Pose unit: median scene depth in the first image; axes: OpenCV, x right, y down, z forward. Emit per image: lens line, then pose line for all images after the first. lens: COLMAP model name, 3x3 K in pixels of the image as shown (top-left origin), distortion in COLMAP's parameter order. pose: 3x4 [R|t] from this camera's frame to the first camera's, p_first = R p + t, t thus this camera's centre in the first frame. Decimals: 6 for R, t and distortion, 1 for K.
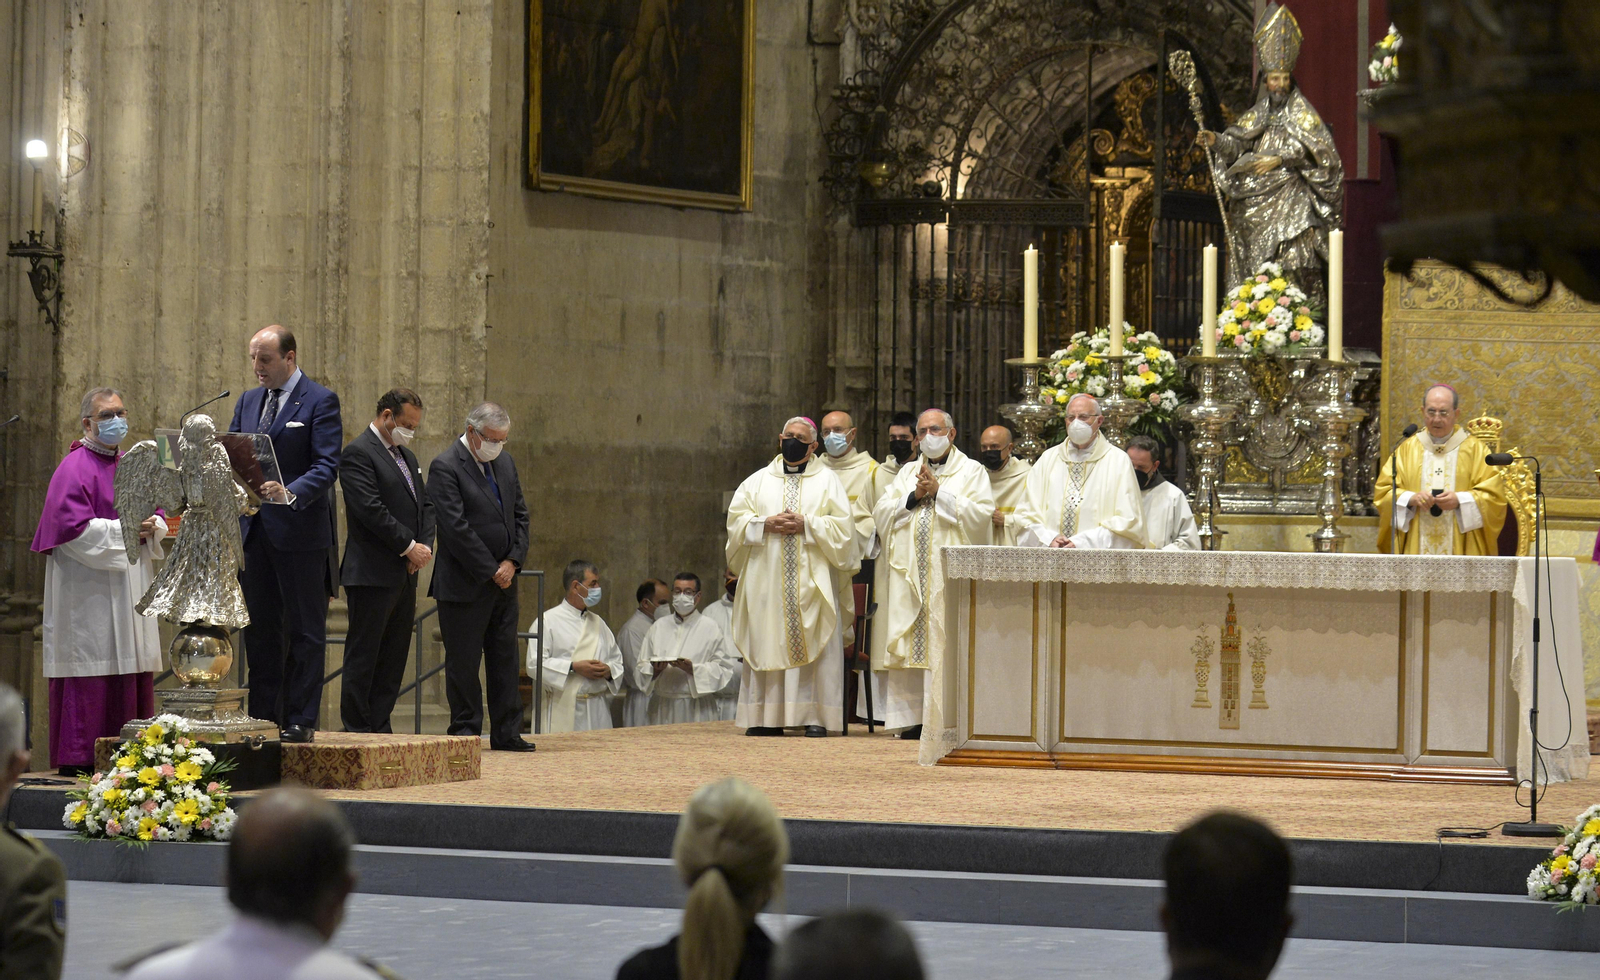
lens RADIAL K [[5726.8, 0, 800.0], [0, 5726.8, 490.0], [0, 0, 1]] dist [-0.170118, 0.723039]
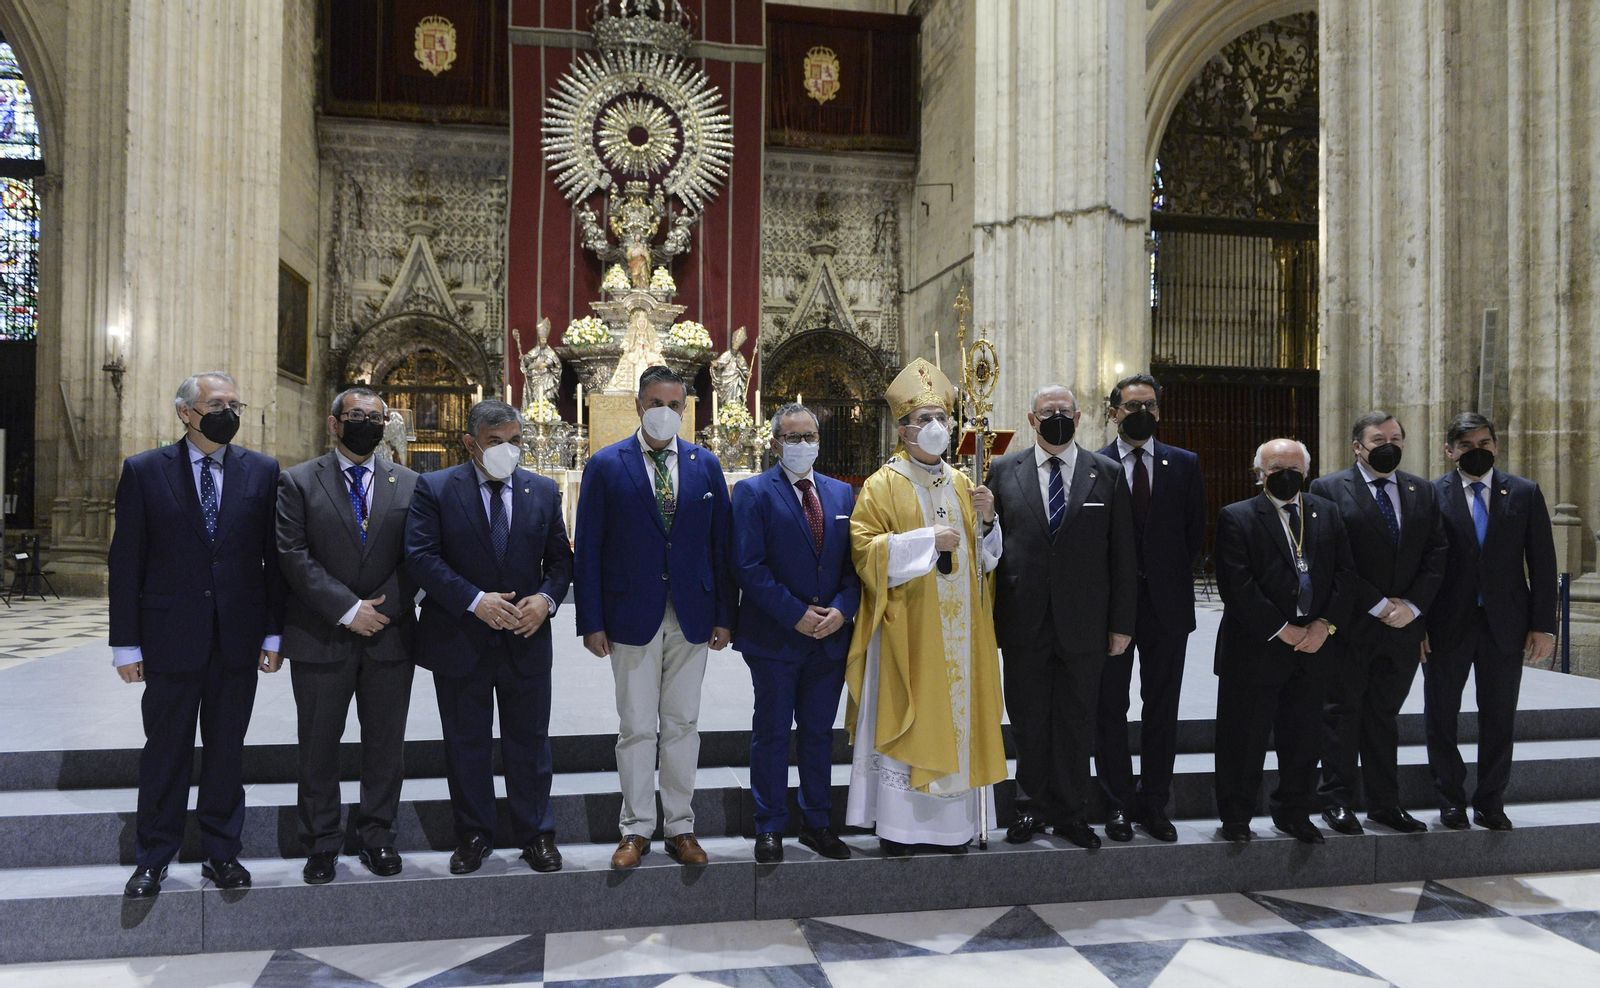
lens RADIAL K [[1145.3, 0, 800.0], [0, 1145.3, 494.0], [0, 0, 1]] dist [-0.002782, -0.001761]
pose [[0.839497, -0.003656, 0.543352, -0.151191], [0.005100, 0.999986, -0.001152, 0.018183], [-0.543341, 0.003738, 0.839504, 0.367240]]
